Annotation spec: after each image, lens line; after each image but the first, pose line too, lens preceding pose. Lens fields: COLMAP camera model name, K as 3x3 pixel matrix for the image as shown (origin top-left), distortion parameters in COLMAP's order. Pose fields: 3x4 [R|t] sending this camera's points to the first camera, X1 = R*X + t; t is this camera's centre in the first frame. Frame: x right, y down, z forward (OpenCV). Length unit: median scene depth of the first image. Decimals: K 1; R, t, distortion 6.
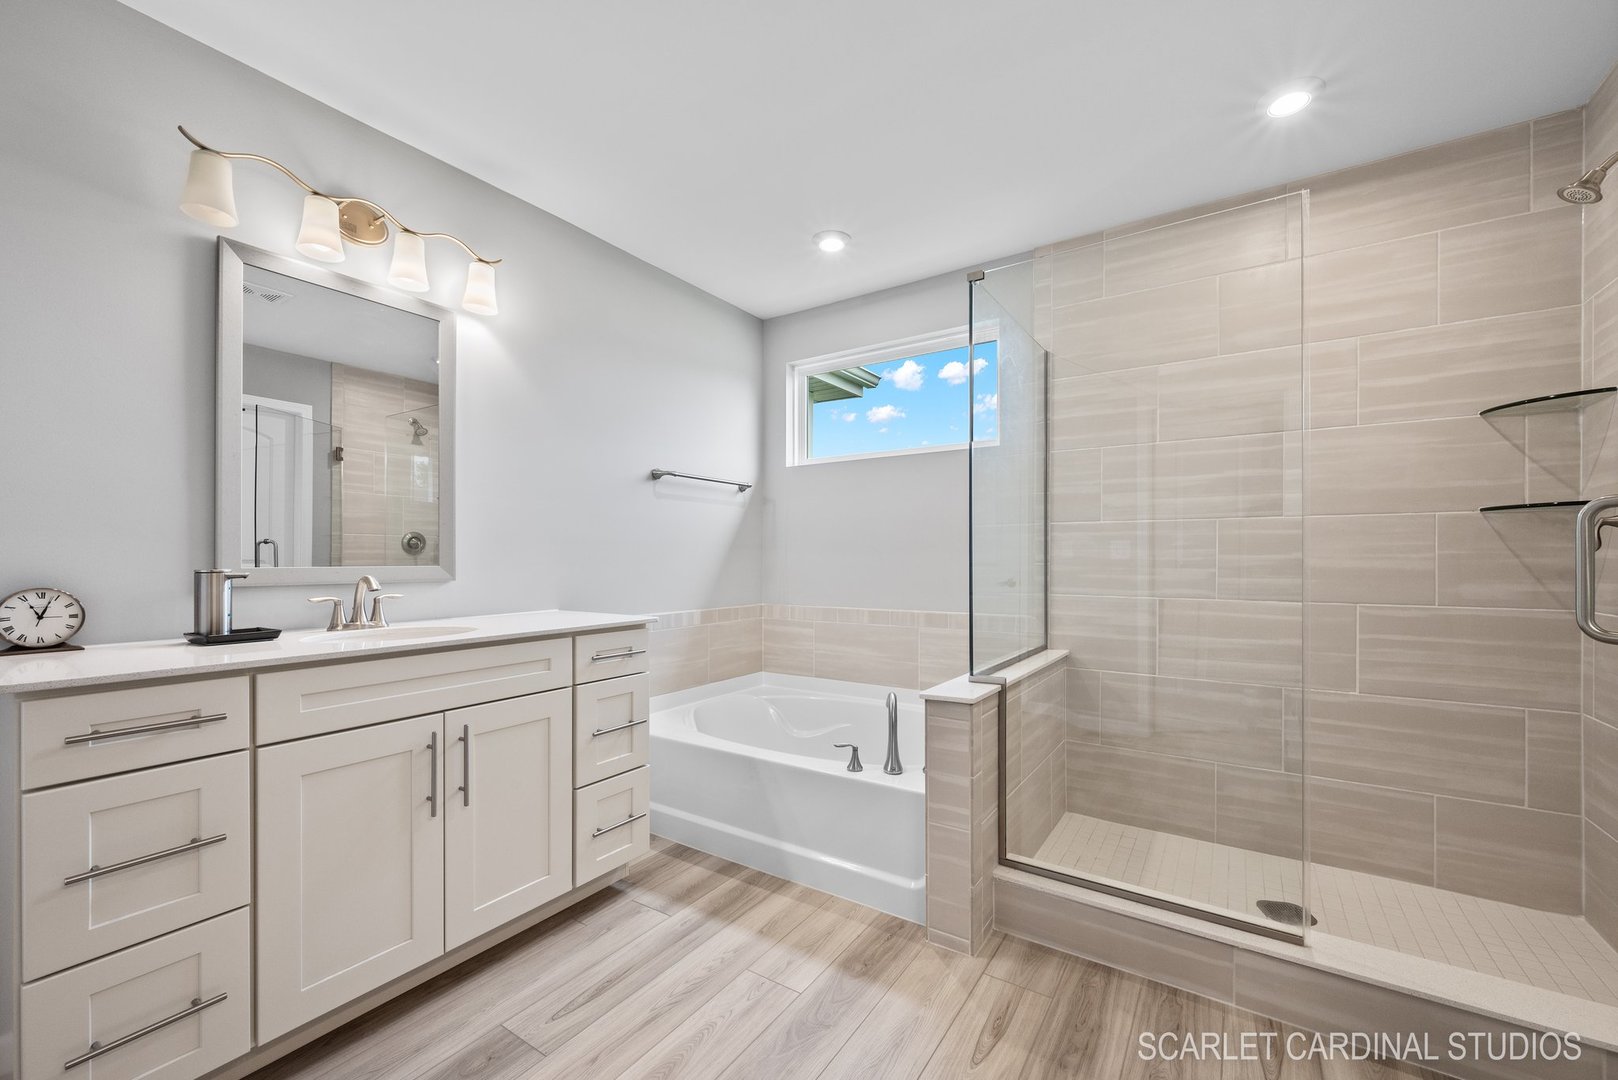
lens RADIAL K [[633.4, 0, 808.4], [0, 633.4, 553.3], [0, 0, 1]] dist [-0.006259, -0.000233]
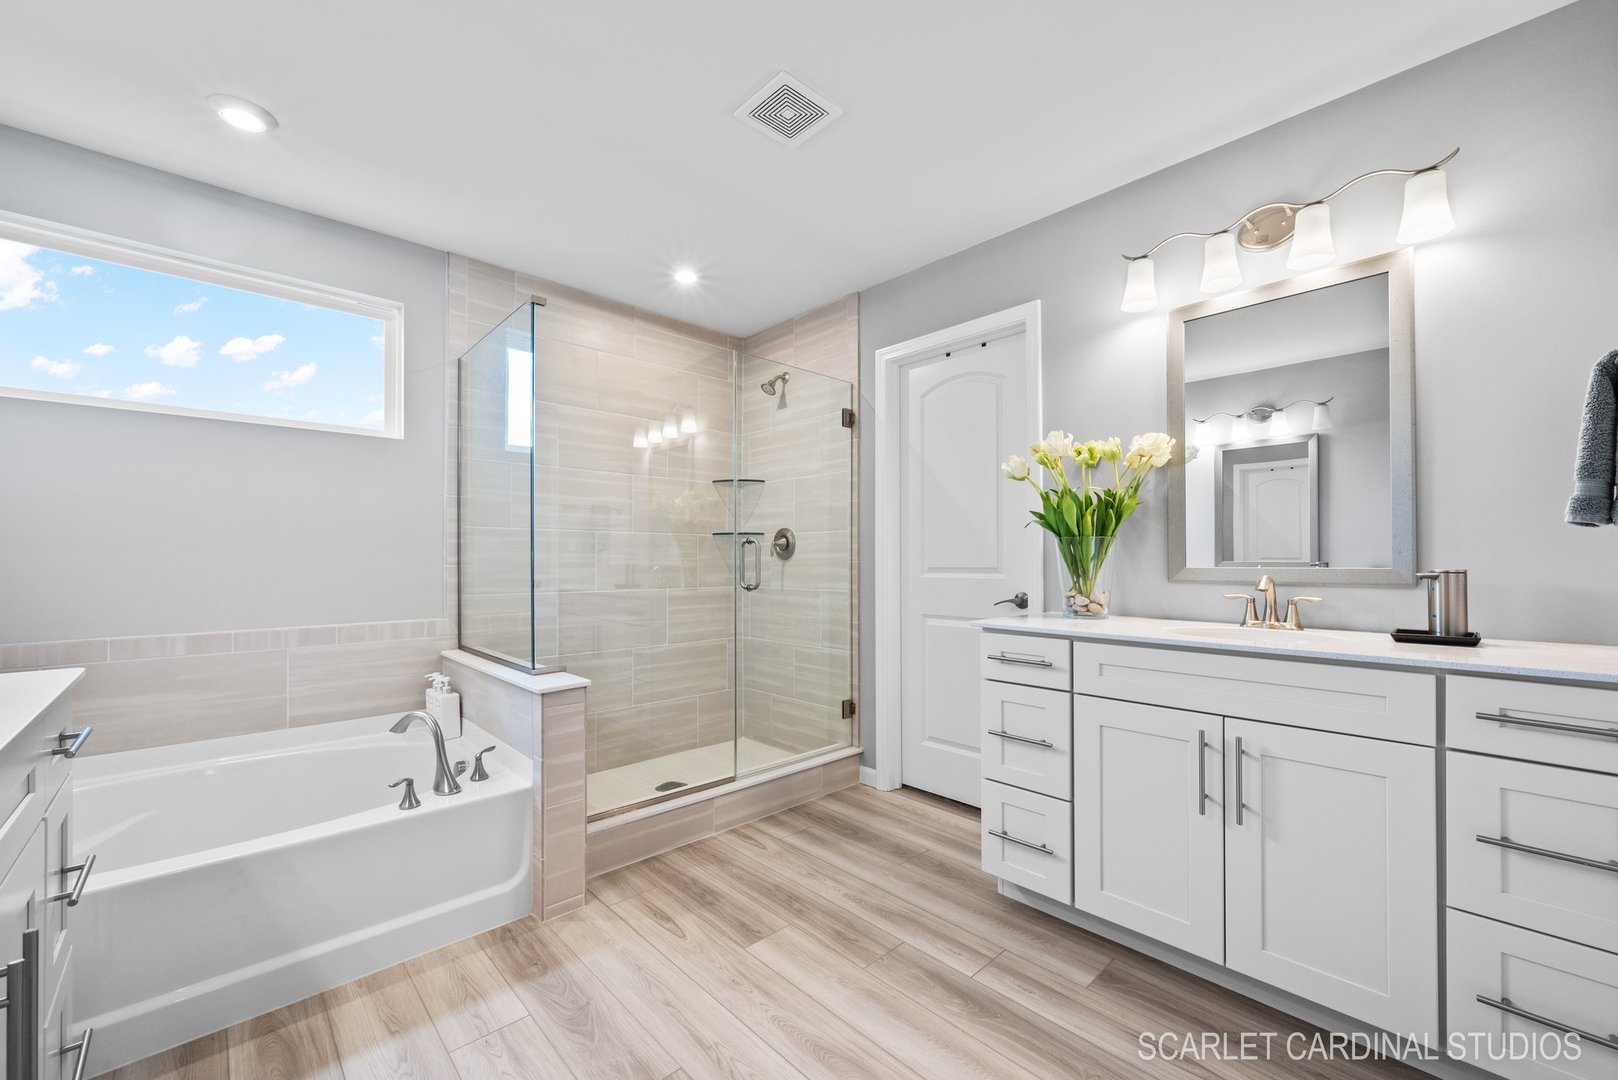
lens RADIAL K [[635.0, 0, 808.9], [0, 635.0, 550.2], [0, 0, 1]] dist [-0.000294, 0.000022]
pose [[0.239337, 0.015510, 0.970813, -0.678584], [-0.007321, 0.999873, -0.014170, 0.002536], [-0.970909, -0.003716, 0.239420, 0.286459]]
